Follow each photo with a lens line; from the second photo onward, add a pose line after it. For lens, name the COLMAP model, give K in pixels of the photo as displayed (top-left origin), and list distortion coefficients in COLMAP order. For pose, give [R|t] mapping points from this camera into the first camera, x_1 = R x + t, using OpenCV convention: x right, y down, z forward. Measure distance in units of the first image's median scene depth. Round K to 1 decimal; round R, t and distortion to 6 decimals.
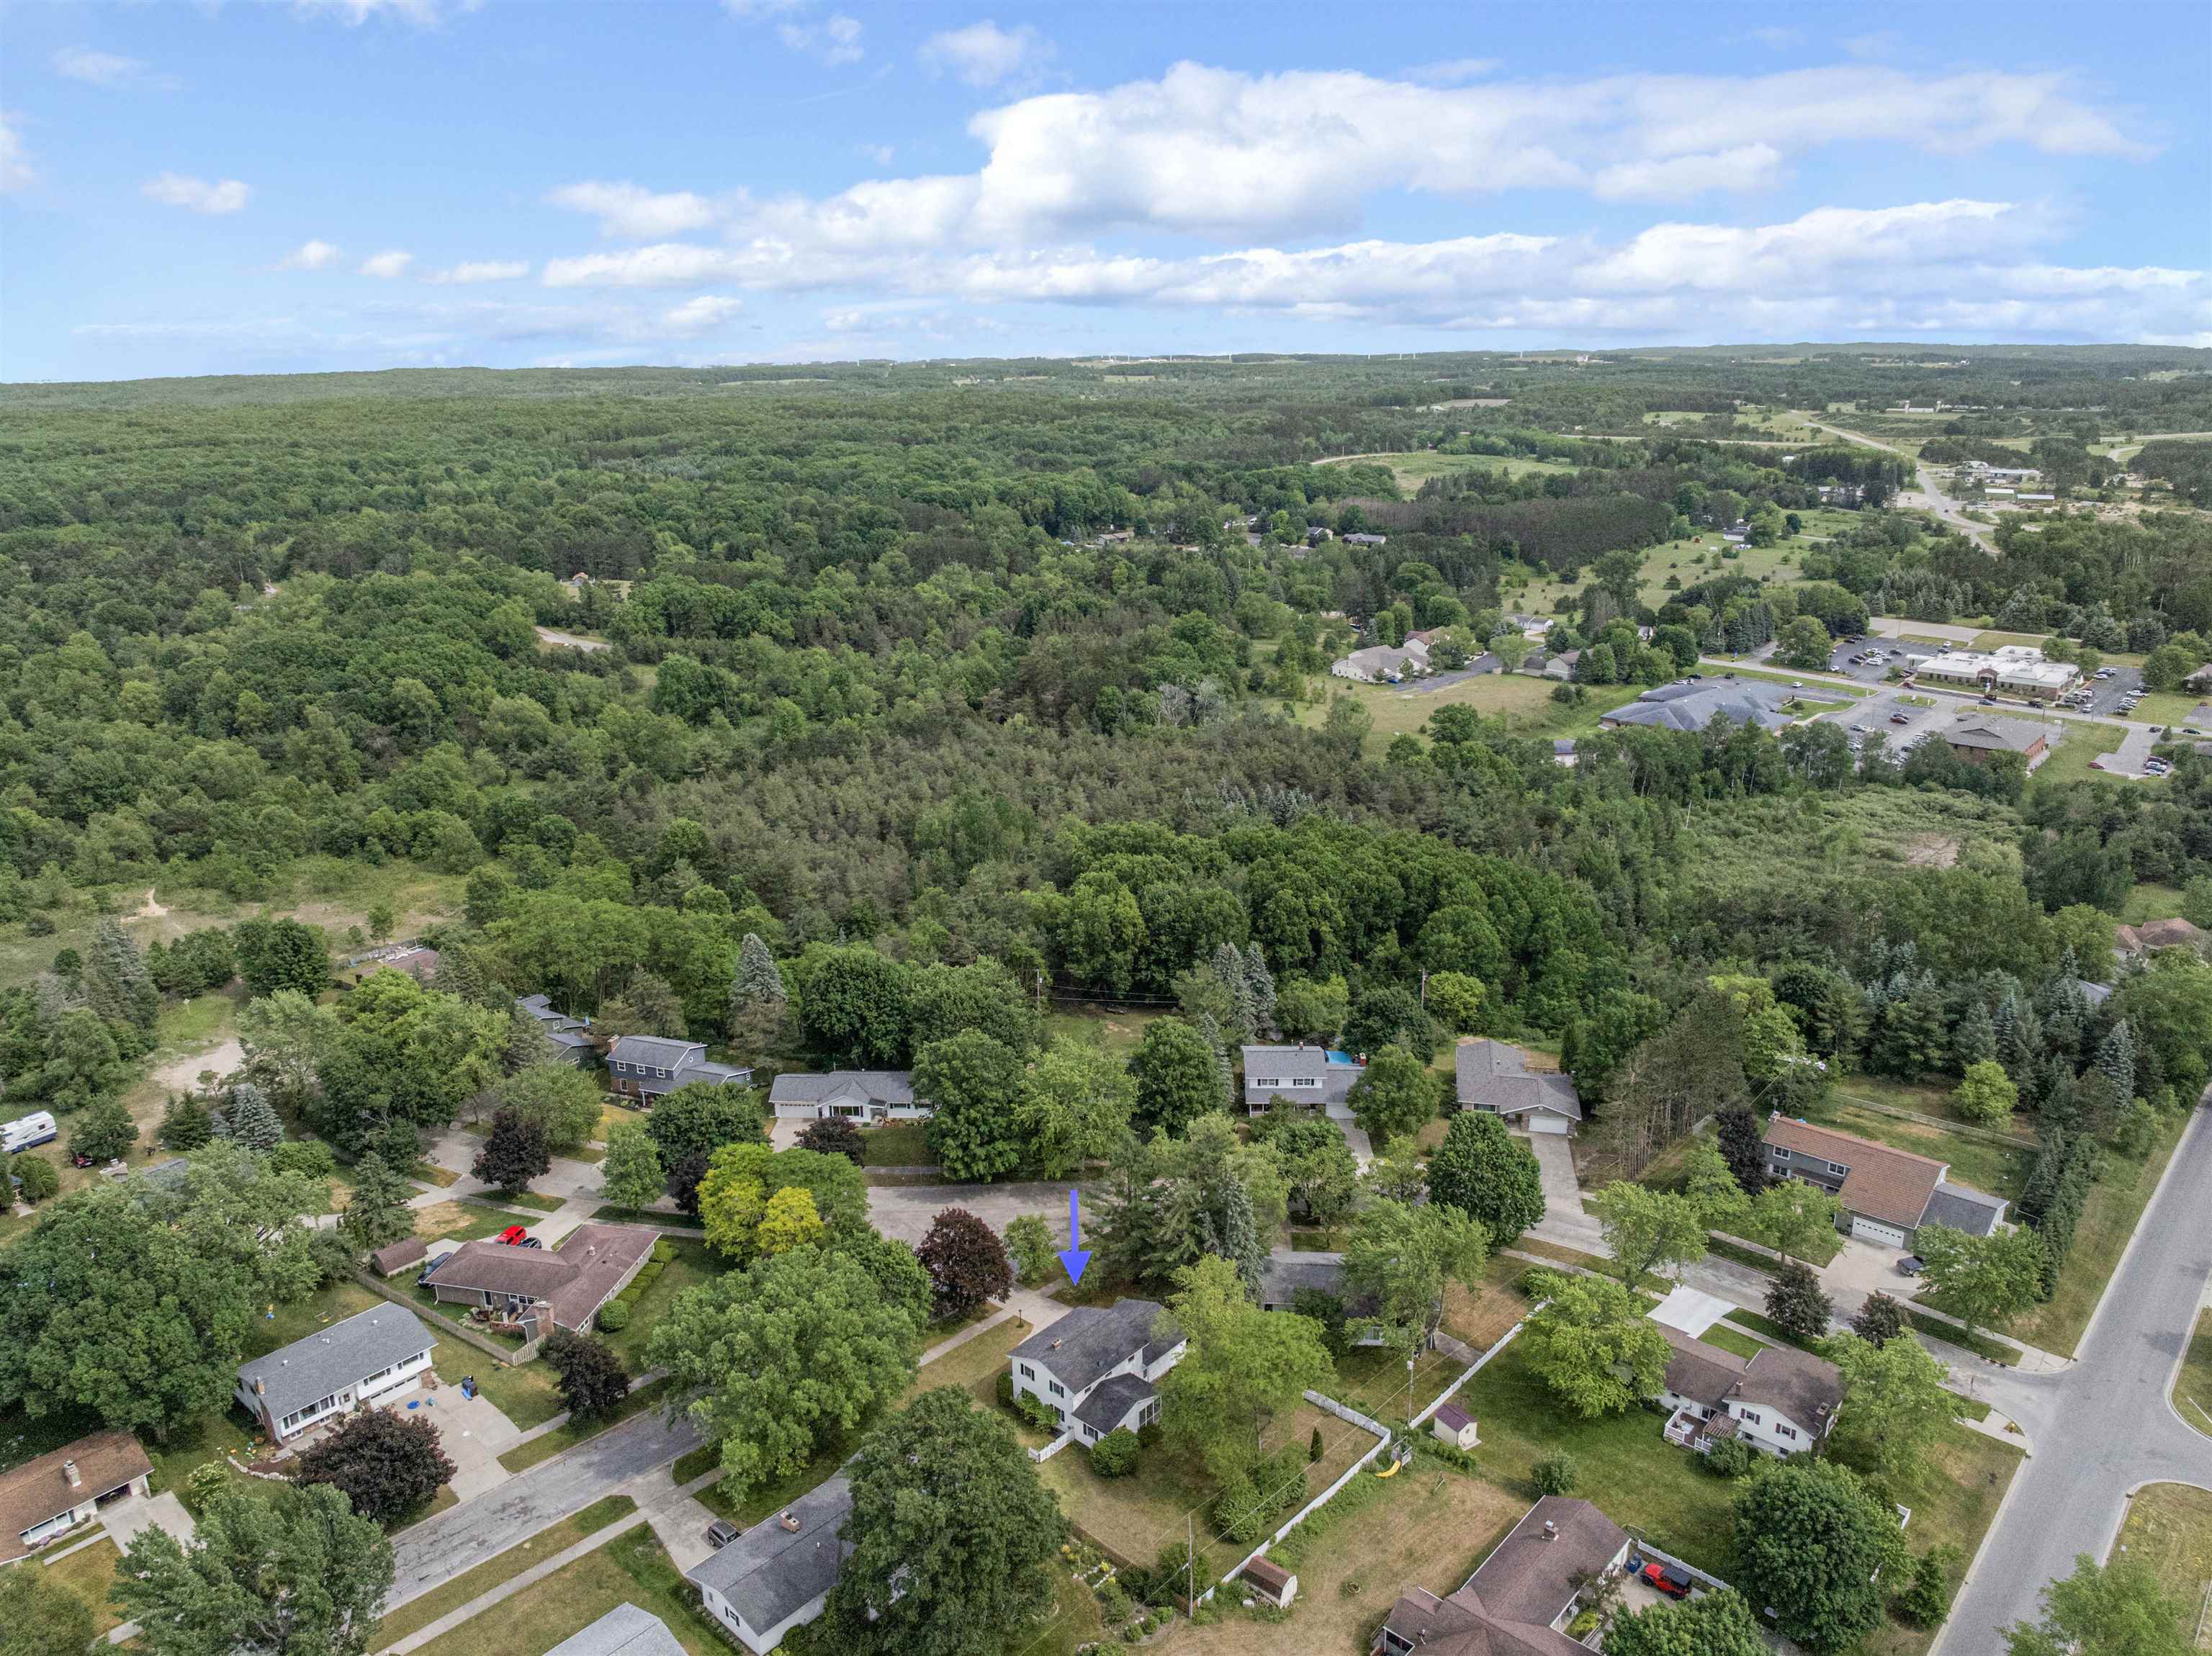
lens RADIAL K [[1505.0, 0, 1106.0], [0, 1505.0, 828.0], [0, 0, 1]] dist [0.032019, 0.000968]
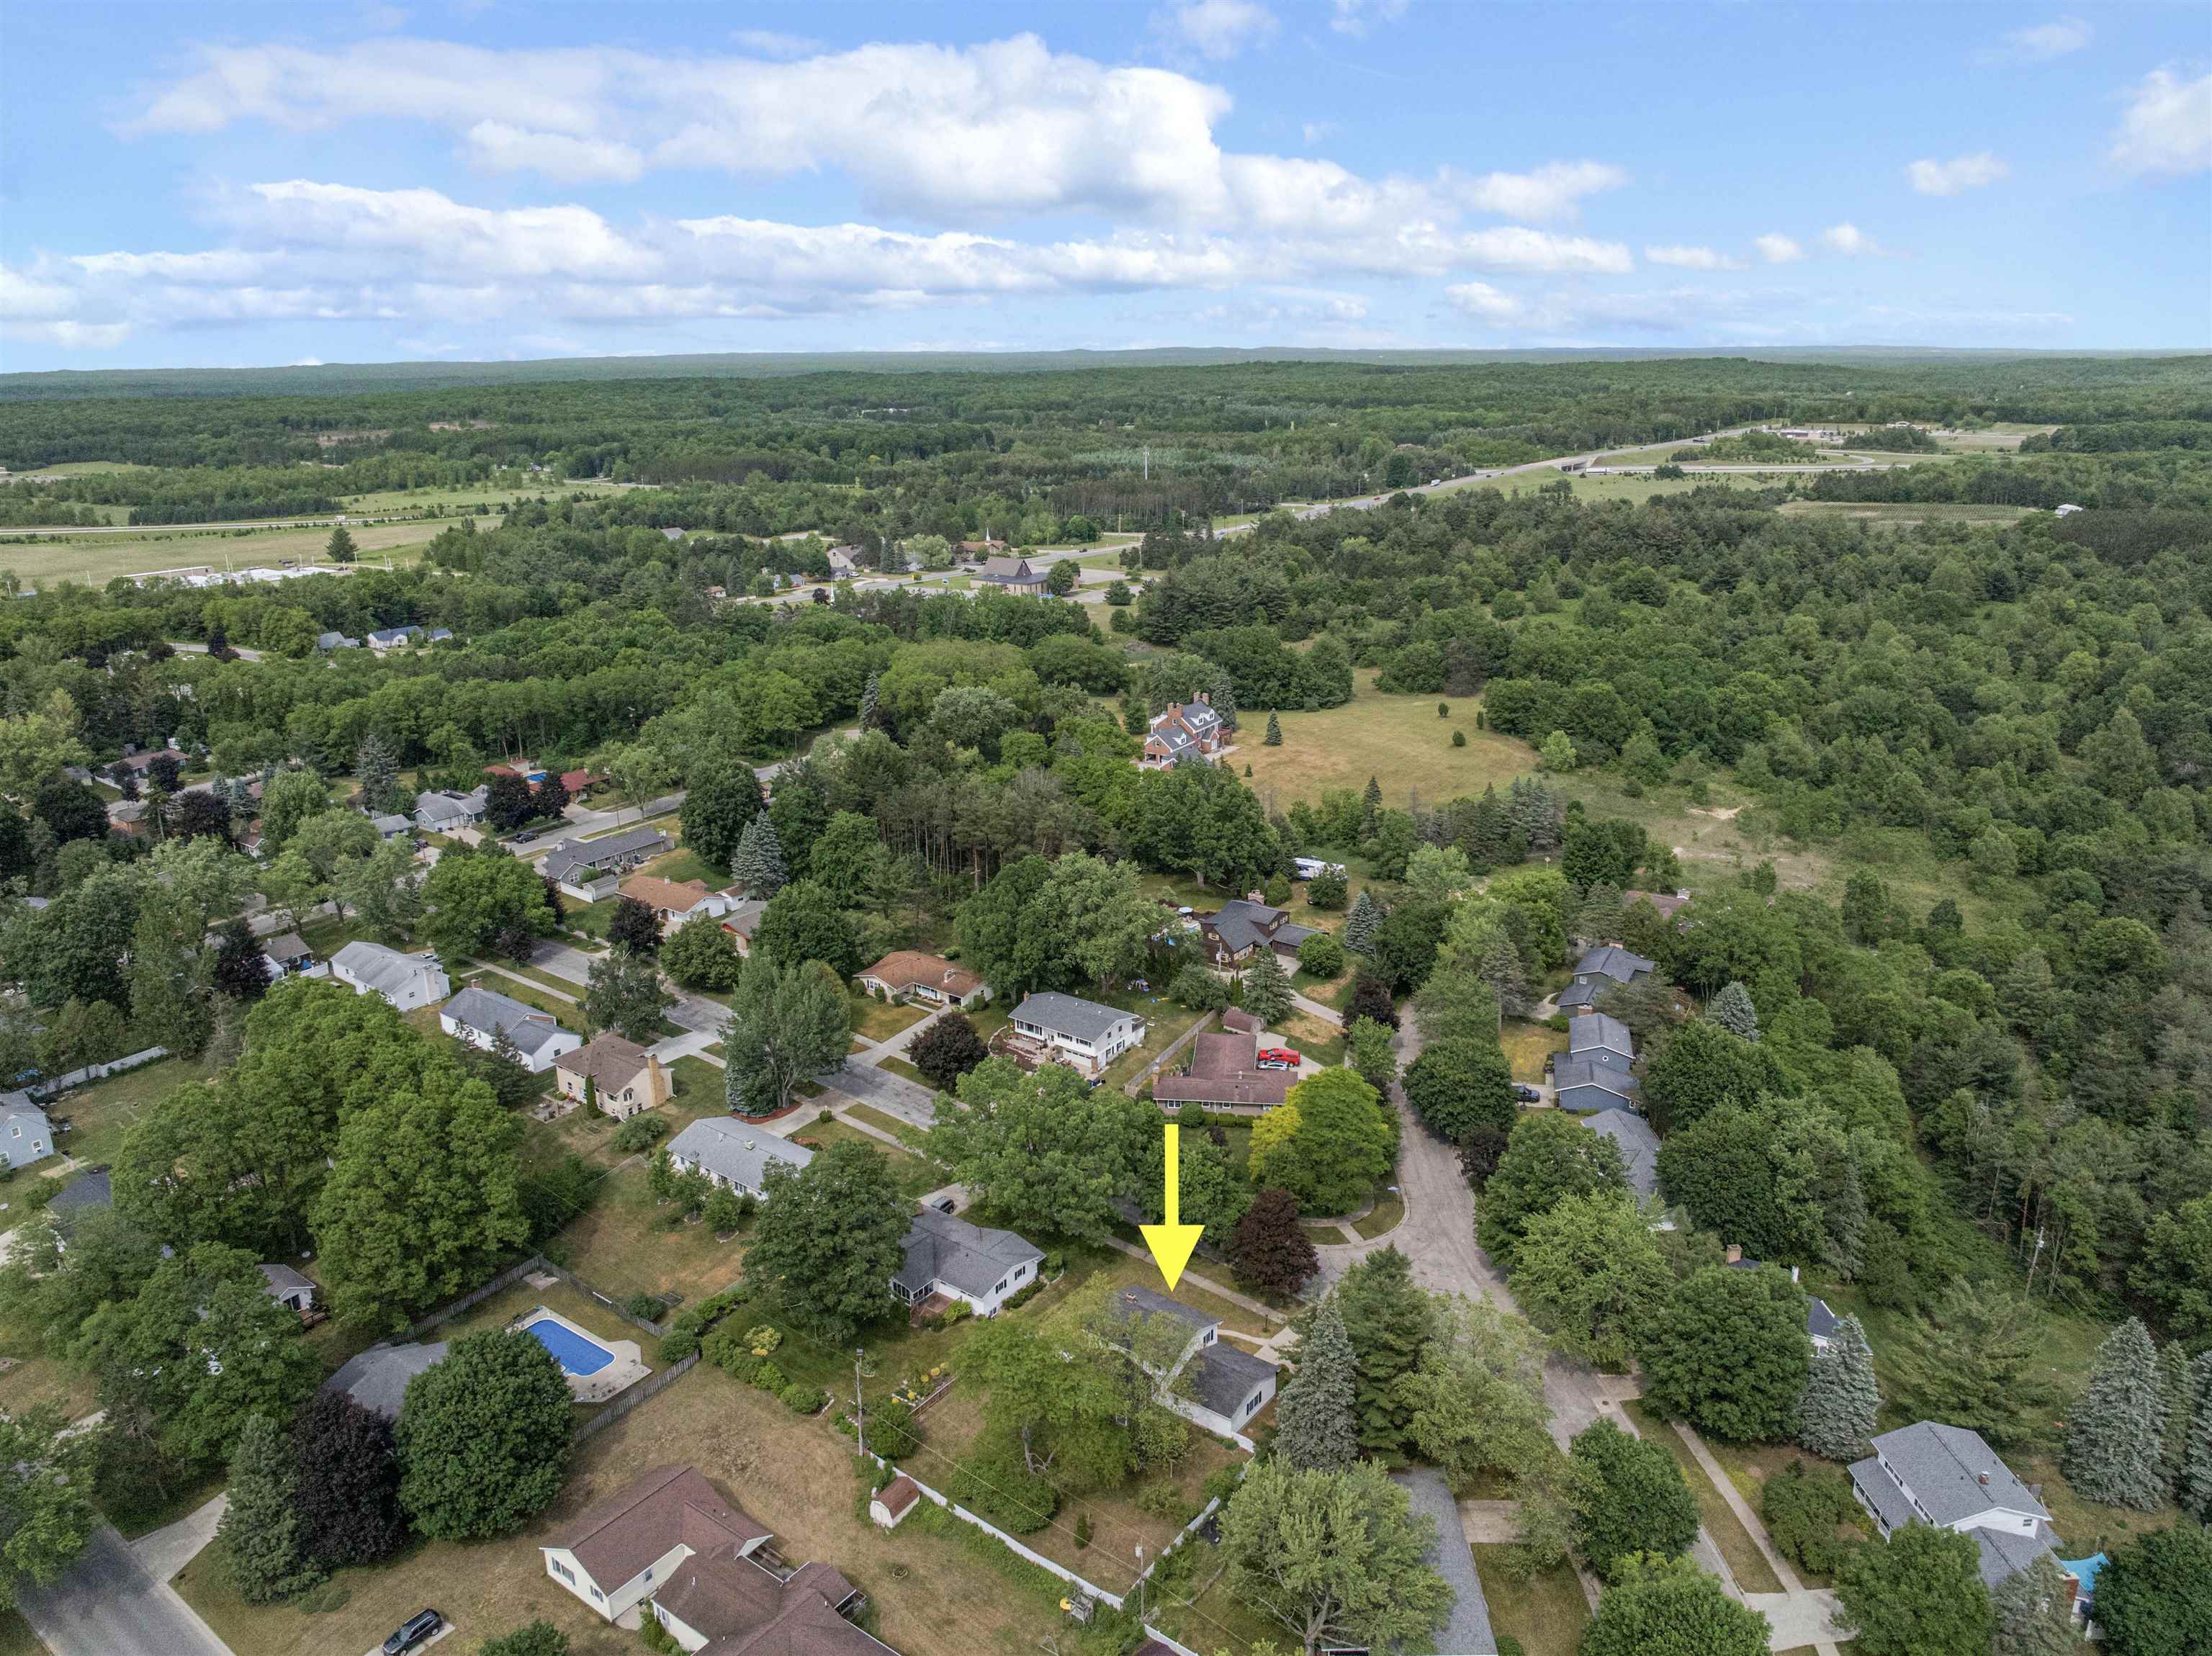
lens RADIAL K [[1557.4, 0, 1167.2], [0, 1557.4, 825.1], [0, 0, 1]] dist [-0.006953, -0.003406]
pose [[0.151123, 0.307505, -0.939469, 0.957299], [-0.298545, 0.920203, 0.253175, -0.253713], [0.942355, 0.242213, 0.230868, 0.774957]]
